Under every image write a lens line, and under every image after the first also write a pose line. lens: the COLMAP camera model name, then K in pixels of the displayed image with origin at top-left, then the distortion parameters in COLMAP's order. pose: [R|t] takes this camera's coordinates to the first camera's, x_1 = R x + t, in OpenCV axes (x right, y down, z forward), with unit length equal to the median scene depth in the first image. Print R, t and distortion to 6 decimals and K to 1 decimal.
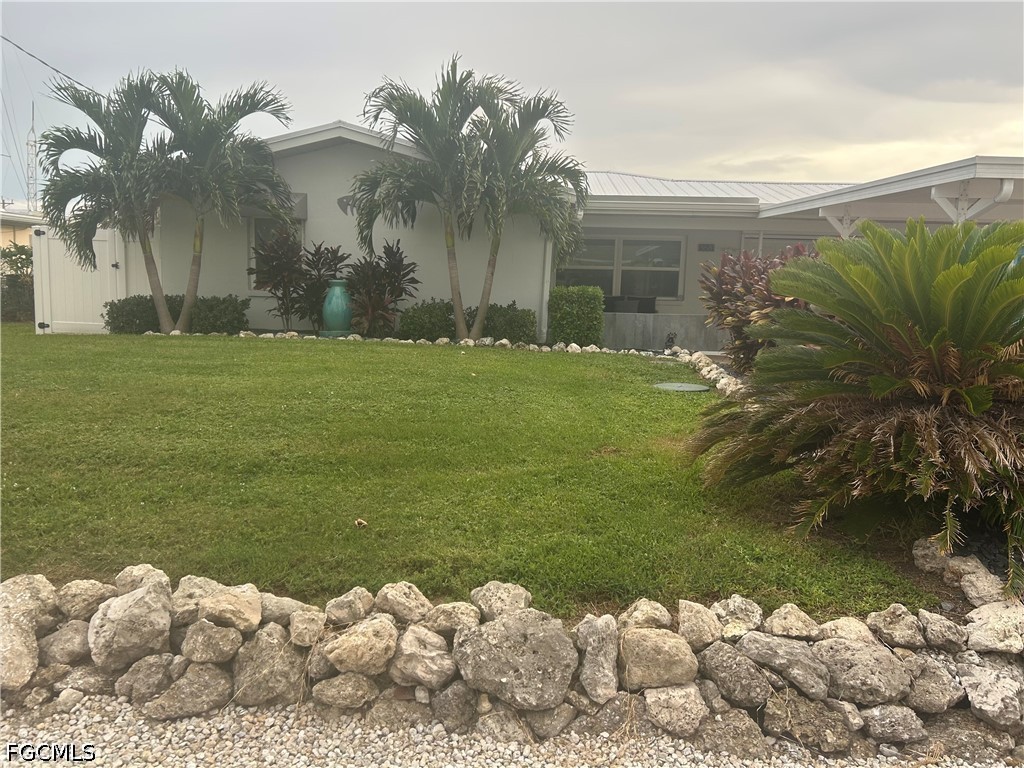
lens RADIAL K [[785.2, 0, 520.0], [0, 785.2, 379.3], [0, 0, 1]] dist [0.025812, -0.004518]
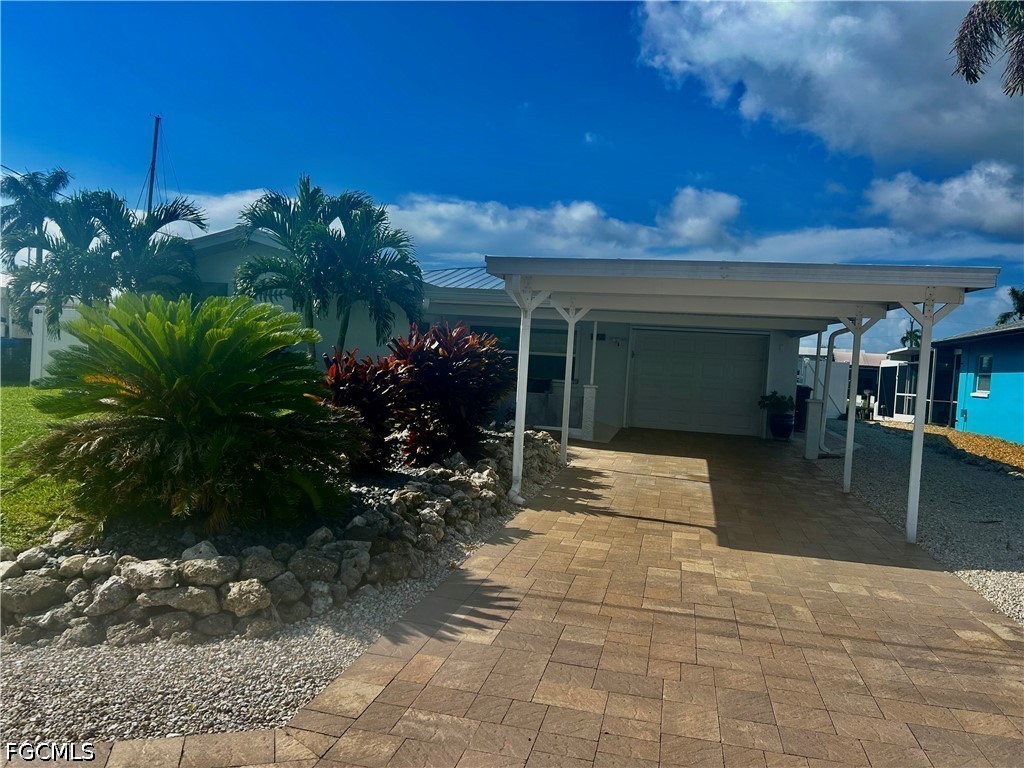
lens RADIAL K [[785.2, 0, 520.0], [0, 785.2, 379.3], [0, 0, 1]] dist [0.025812, -0.004518]
pose [[0.981871, 0.034304, -0.186422, 0.454197], [-0.056337, 0.991858, -0.114213, 0.030905], [0.180986, 0.122645, 0.975809, -0.112311]]
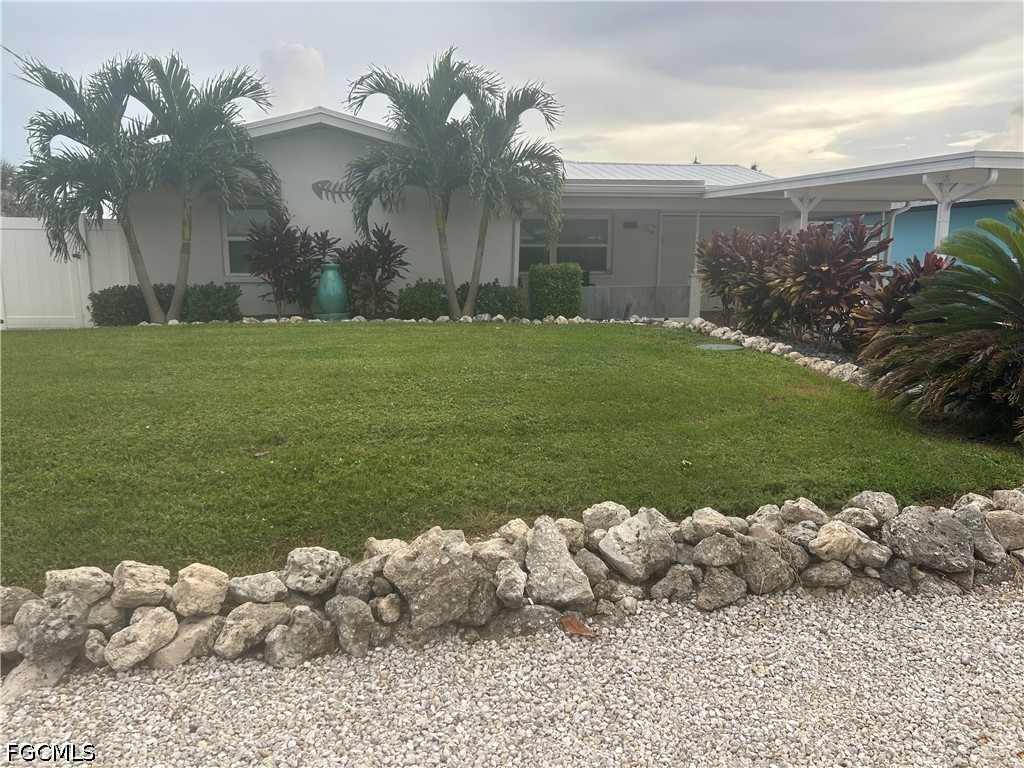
lens RADIAL K [[756.2, 0, 512.0], [0, 756.2, 384.0], [0, 0, 1]] dist [0.050787, -0.055529]
pose [[0.976209, -0.062574, 0.207608, -0.221554], [0.054122, 0.997467, 0.046150, -0.002559], [-0.209970, -0.033816, 0.977123, -0.028404]]
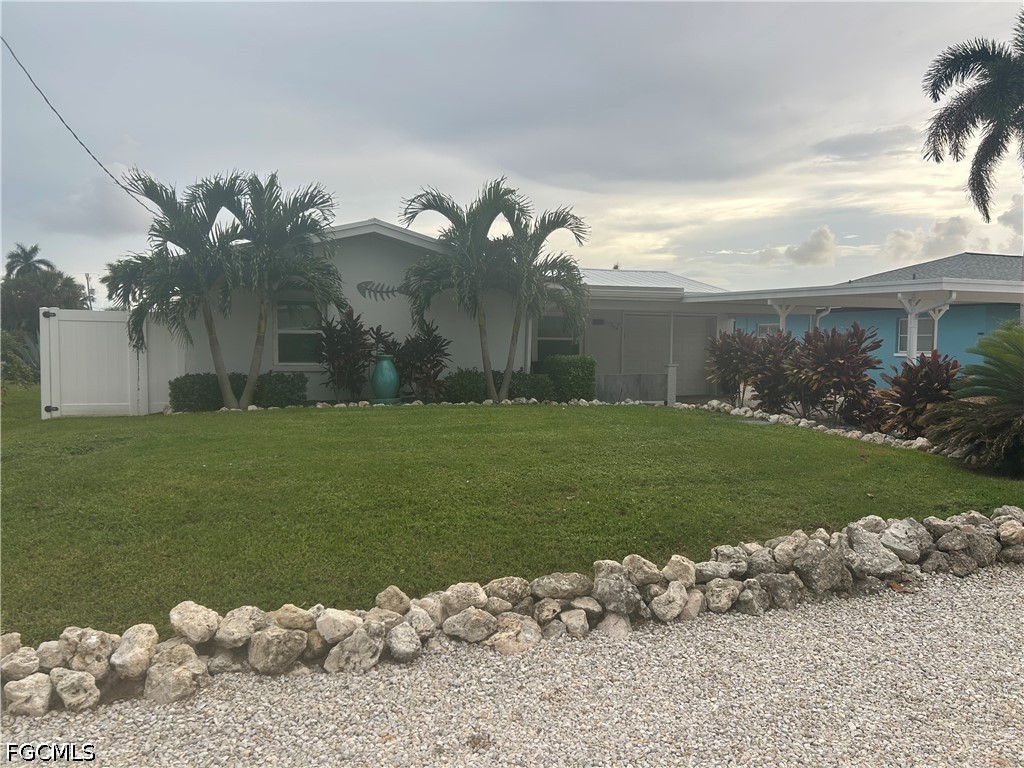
lens RADIAL K [[756.2, 0, 512.0], [0, 756.2, 384.0], [0, 0, 1]] dist [0.050787, -0.055529]
pose [[0.920289, -0.039993, 0.389189, -0.507525], [0.067742, 0.996025, -0.057834, -0.006789], [-0.385329, 0.079588, 0.919341, -0.091338]]
